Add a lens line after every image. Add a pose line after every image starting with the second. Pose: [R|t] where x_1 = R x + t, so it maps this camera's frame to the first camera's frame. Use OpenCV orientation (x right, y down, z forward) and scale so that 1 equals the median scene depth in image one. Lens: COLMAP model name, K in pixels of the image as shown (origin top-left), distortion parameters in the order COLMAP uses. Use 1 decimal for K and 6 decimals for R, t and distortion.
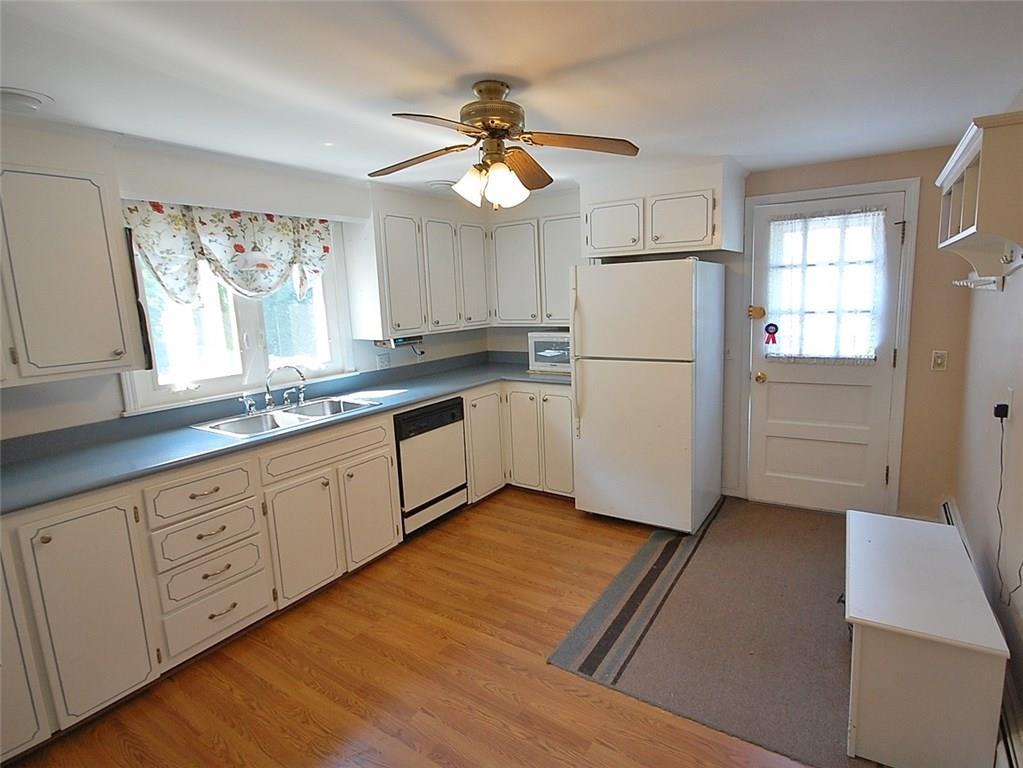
lens RADIAL K [[520.0, 0, 518.9], [0, 520.0, 379.7], [0, 0, 1]] dist [-0.005527, -0.002811]
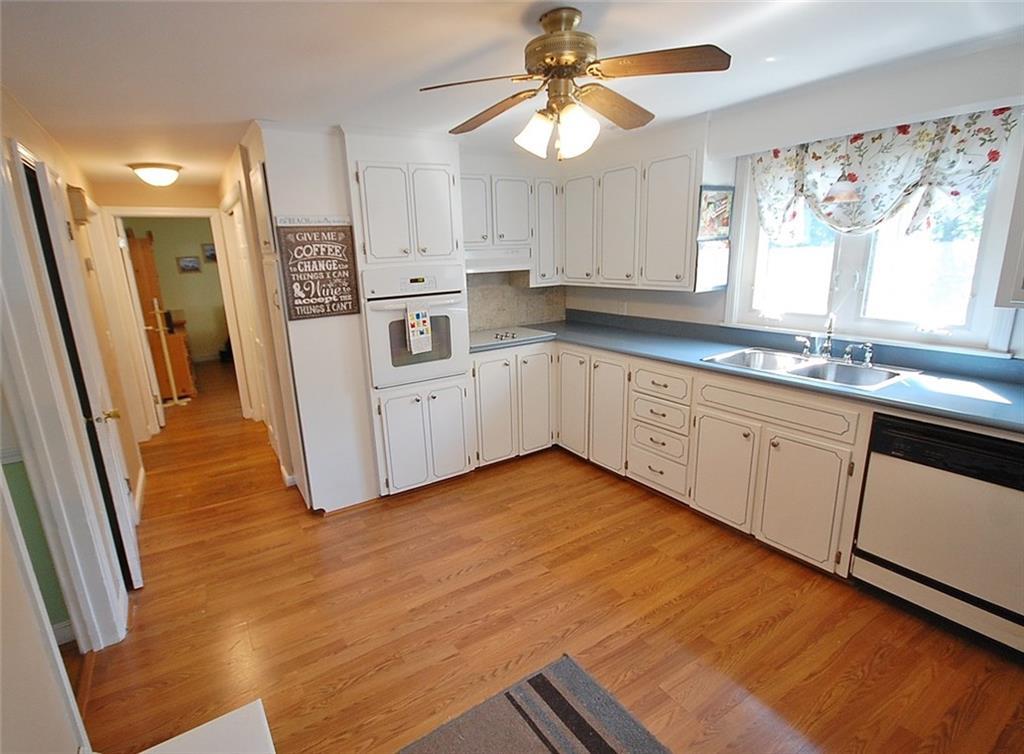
lens RADIAL K [[520.5, 0, 517.9], [0, 520.5, 382.5], [0, 0, 1]] dist [-0.005527, -0.002811]
pose [[-0.387094, 0.279073, -0.878792, 0.639064], [-0.099589, 0.934865, 0.340747, -0.185976], [0.916646, 0.219419, -0.334088, 0.930599]]
